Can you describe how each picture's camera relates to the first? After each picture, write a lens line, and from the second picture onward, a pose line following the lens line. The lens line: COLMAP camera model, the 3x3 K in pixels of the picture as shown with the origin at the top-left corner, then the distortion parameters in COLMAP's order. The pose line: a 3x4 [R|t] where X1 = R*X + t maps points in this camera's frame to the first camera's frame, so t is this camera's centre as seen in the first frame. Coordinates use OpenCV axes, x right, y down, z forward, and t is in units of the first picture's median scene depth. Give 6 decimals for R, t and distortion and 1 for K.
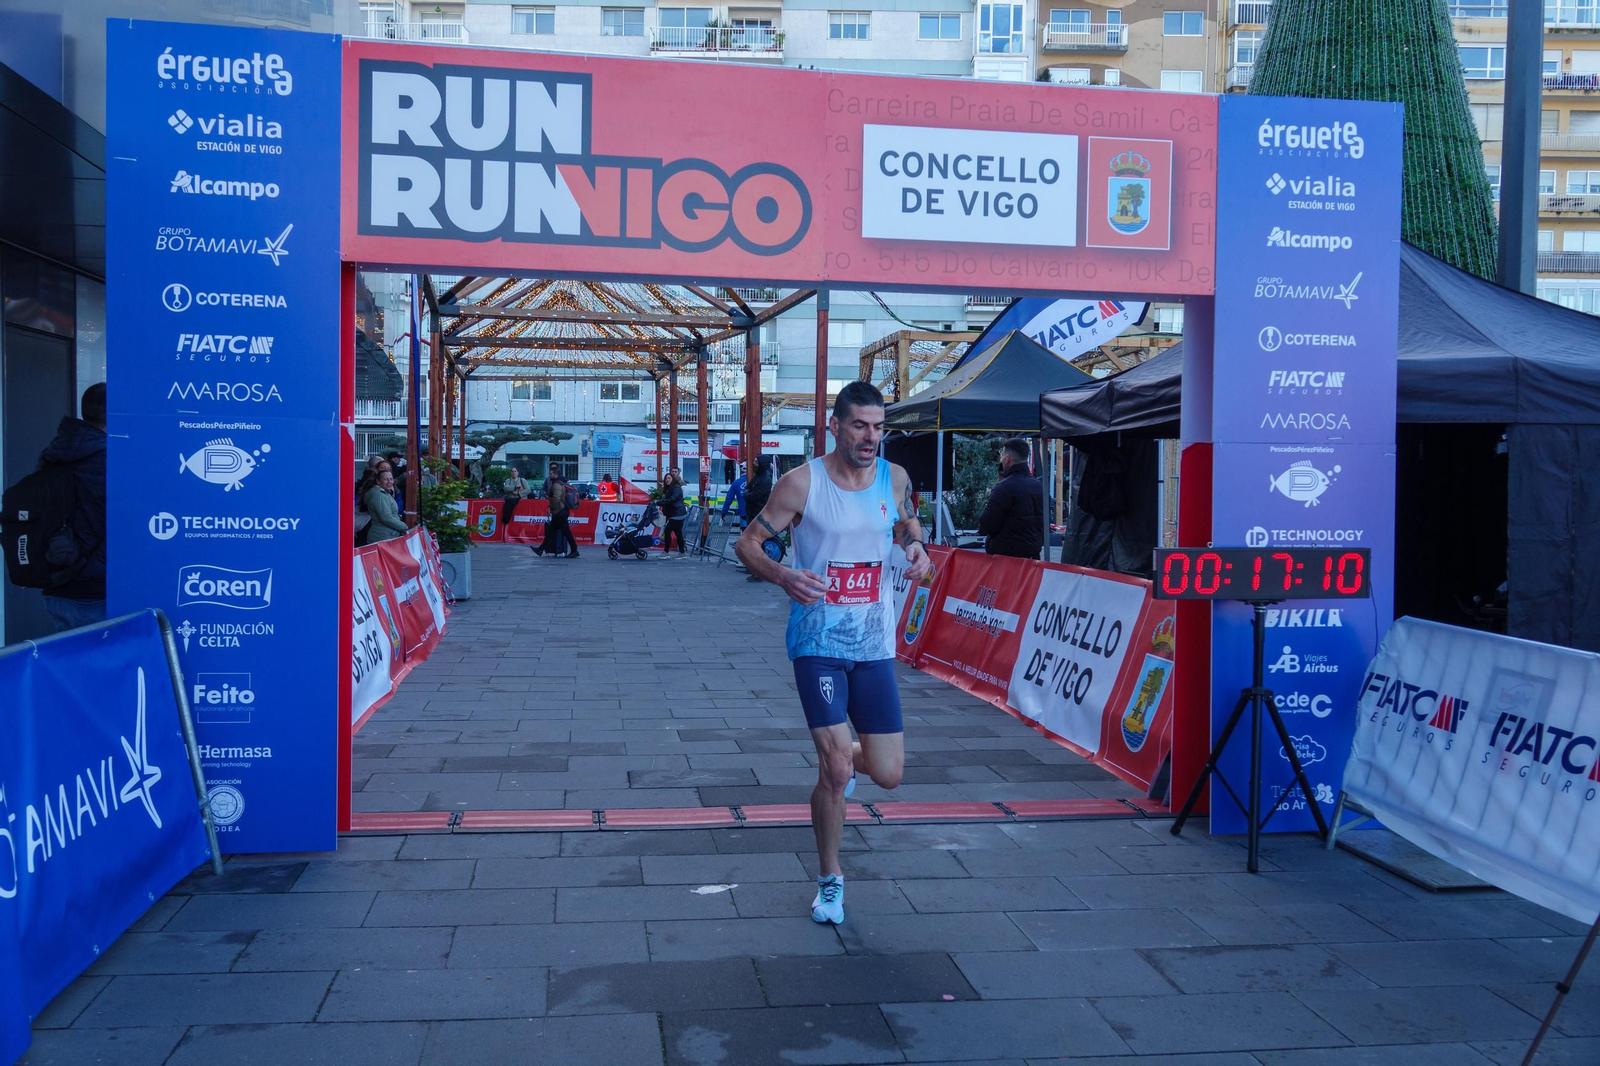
lens RADIAL K [[1603.0, 0, 796.9], [0, 1603.0, 502.9], [0, 0, 1]] dist [0.051267, 0.000000]
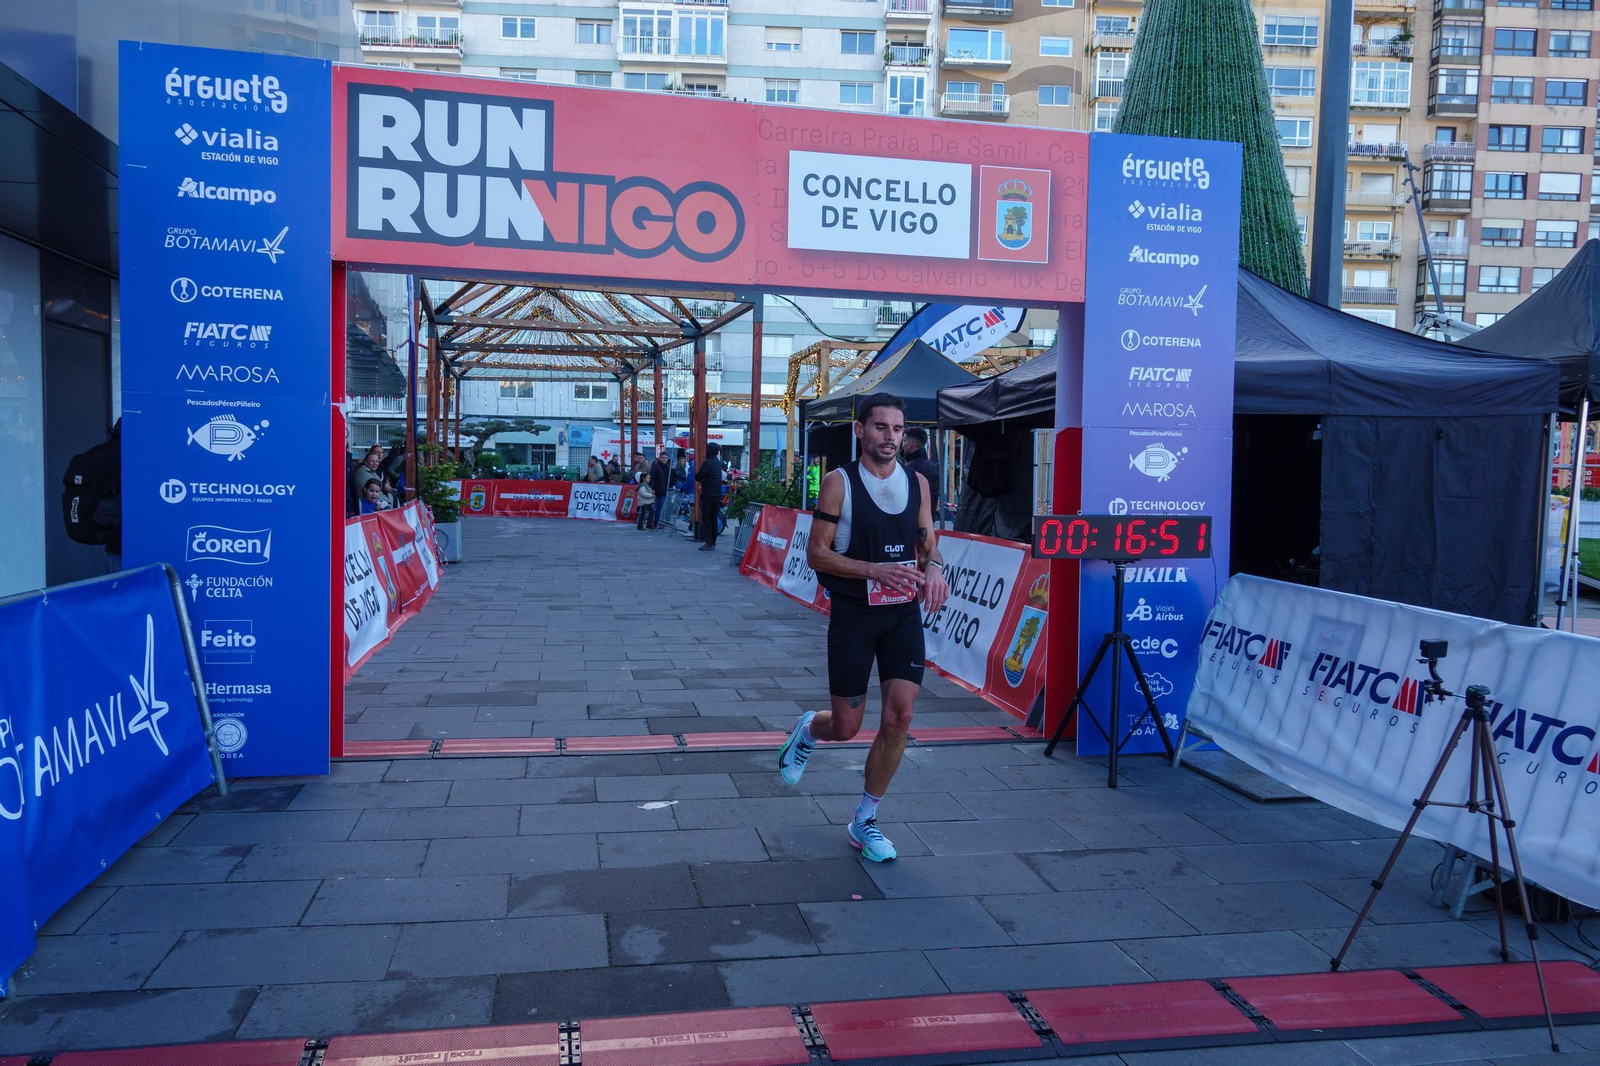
lens RADIAL K [[1313.1, 0, 801.6], [0, 1313.1, 510.8], [0, 0, 1]] dist [0.045315, -0.007618]
pose [[0.998799, 0.004599, 0.048773, 0.004656], [-0.005520, 0.999808, 0.018778, 0.007467], [-0.048678, -0.019024, 0.998633, 0.040459]]
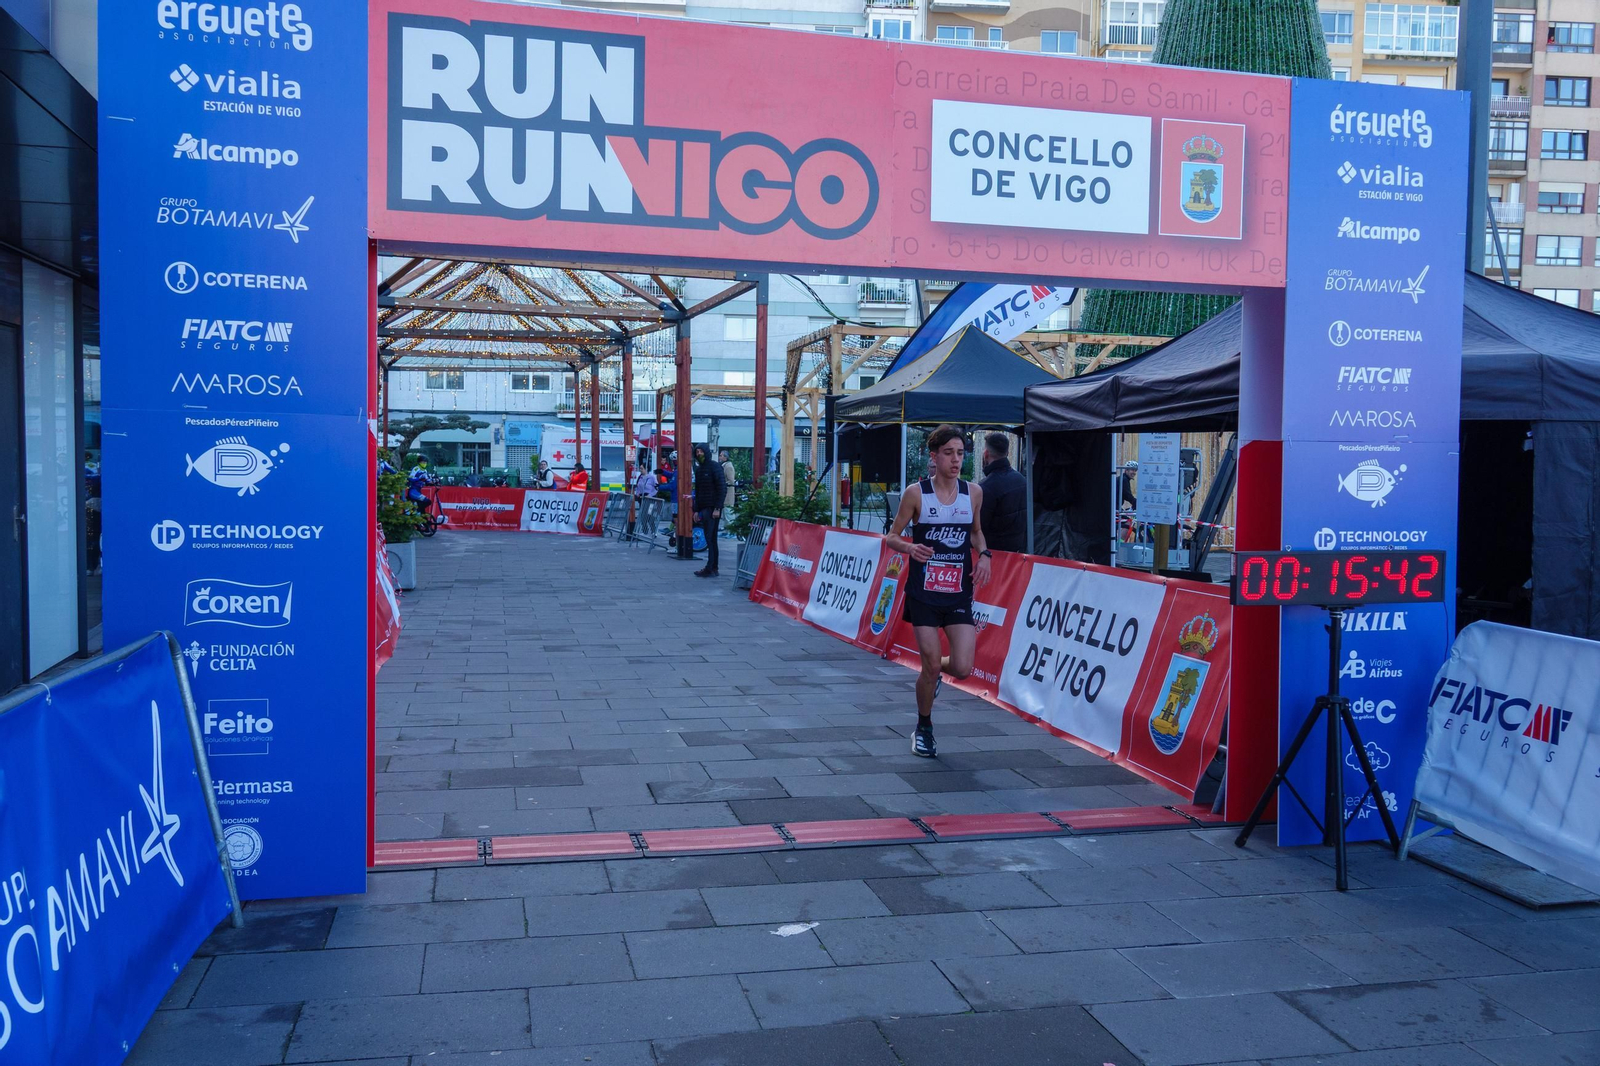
lens RADIAL K [[1520.4, 0, 833.7], [0, 1520.4, 513.7], [0, 0, 1]] dist [0.044598, -0.005208]
pose [[0.995987, -0.003280, 0.089442, -0.094074], [0.001728, 0.999847, 0.017423, -0.010762], [-0.089486, -0.017198, 0.995840, 0.118279]]
